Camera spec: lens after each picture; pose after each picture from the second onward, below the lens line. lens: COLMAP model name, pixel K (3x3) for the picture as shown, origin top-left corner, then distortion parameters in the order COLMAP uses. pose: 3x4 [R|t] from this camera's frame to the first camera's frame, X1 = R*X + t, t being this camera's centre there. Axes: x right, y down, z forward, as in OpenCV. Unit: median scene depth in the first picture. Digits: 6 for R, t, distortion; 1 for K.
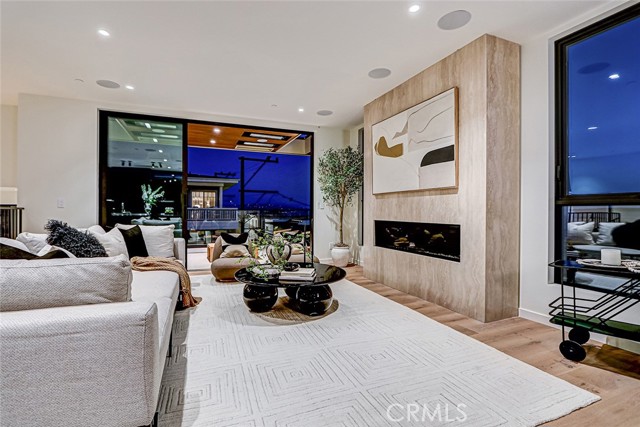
lens RADIAL K [[308.3, 0, 319.3], [0, 308.3, 210.6], [0, 0, 1]] dist [0.012597, 0.000098]
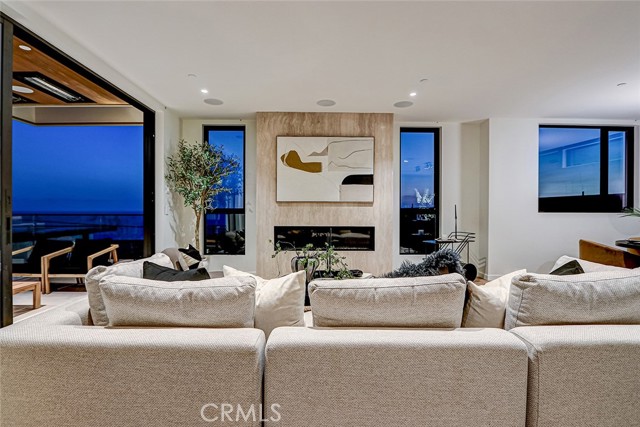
lens RADIAL K [[333.0, 0, 318.1], [0, 333.0, 216.7], [0, 0, 1]] dist [-0.005584, 0.000164]
pose [[0.365249, -0.001841, 0.930908, -0.984283], [-0.004309, 0.999984, 0.003668, -0.007442], [-0.930900, -0.005351, 0.365235, 0.537283]]
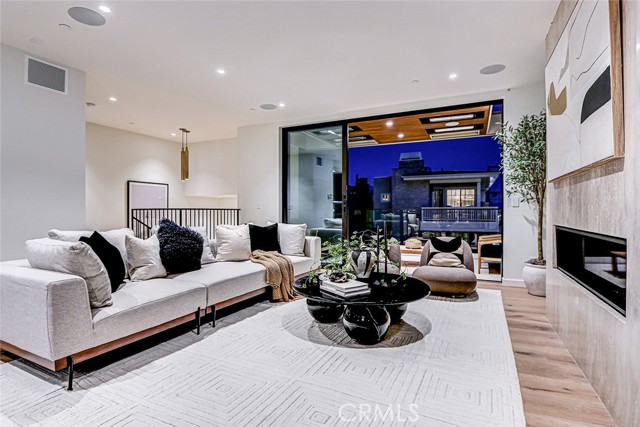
lens RADIAL K [[333.0, 0, 317.6], [0, 333.0, 211.9], [0, 0, 1]] dist [-0.005584, 0.000164]
pose [[0.663715, -0.000167, -0.747985, 0.426280], [0.003649, 0.999989, 0.003015, 0.001650], [0.747976, -0.004730, 0.663709, 0.279250]]
